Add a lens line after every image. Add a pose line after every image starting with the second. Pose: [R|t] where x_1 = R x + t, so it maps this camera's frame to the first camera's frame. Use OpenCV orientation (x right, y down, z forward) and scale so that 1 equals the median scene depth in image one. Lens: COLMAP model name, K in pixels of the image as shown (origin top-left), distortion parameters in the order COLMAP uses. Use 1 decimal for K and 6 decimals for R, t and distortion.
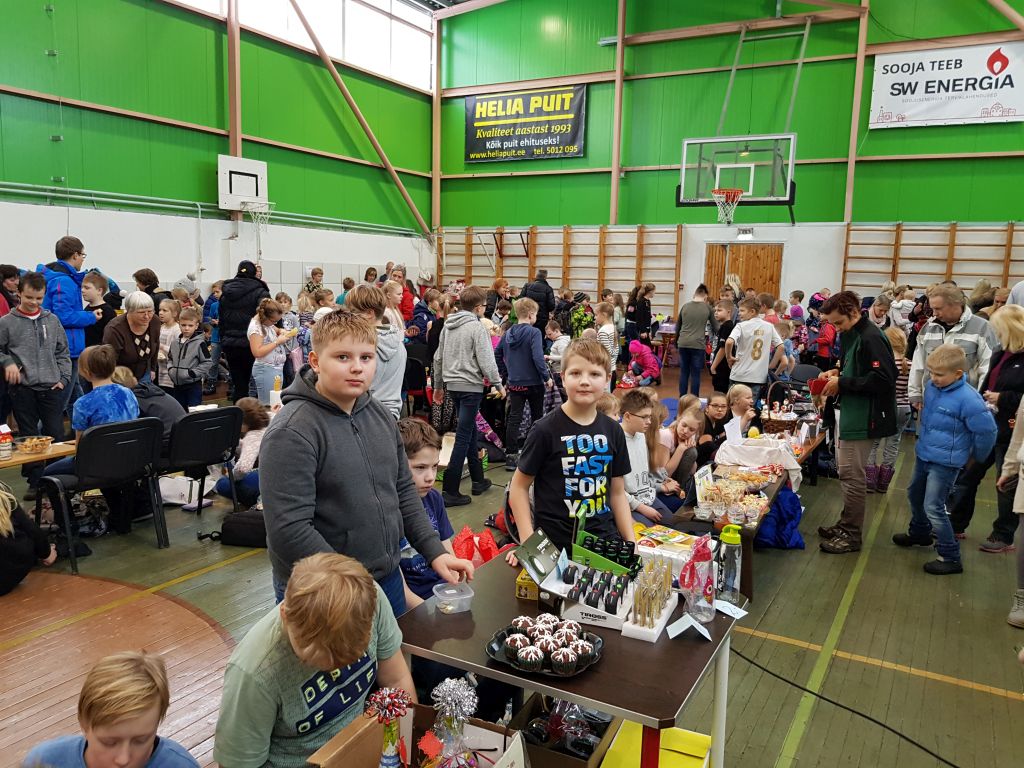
lens RADIAL K [[791.1, 0, 512.9], [0, 791.1, 382.7], [0, 0, 1]] dist [0.036566, -0.059867]
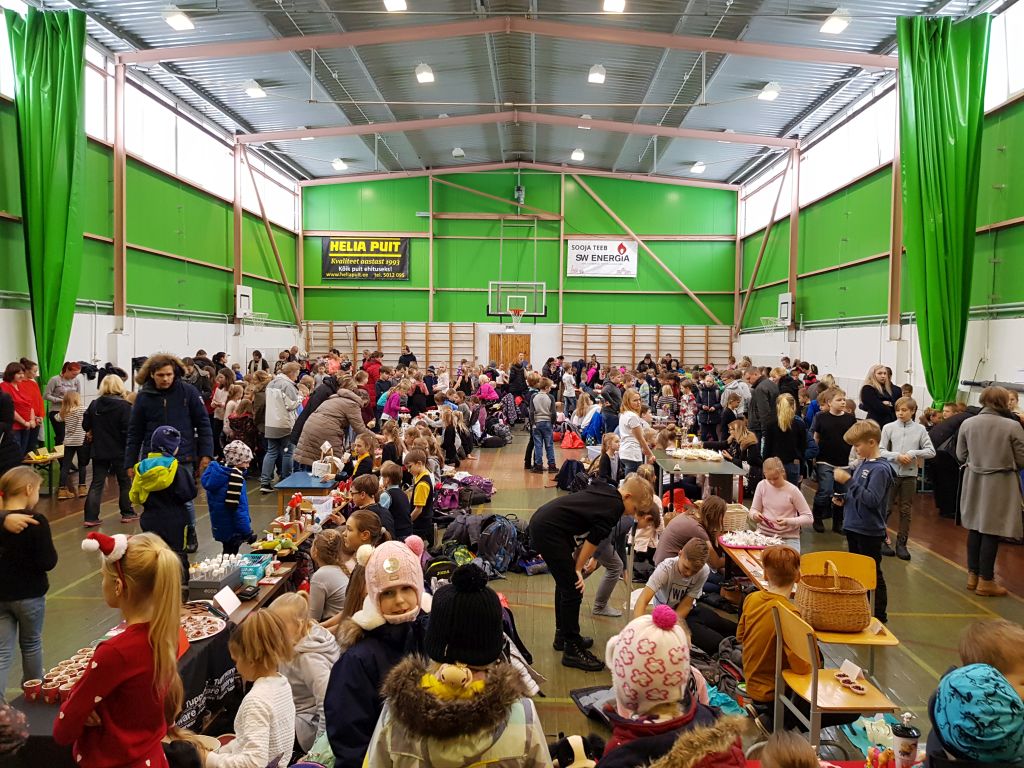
lens RADIAL K [[791.1, 0, 521.0], [0, 791.1, 389.8], [0, 0, 1]] dist [0.036566, -0.059867]
pose [[0.879299, -0.041840, 0.474428, -0.518858], [0.074356, 0.995979, -0.049975, 0.042771], [-0.470429, 0.079220, 0.878875, -0.562143]]
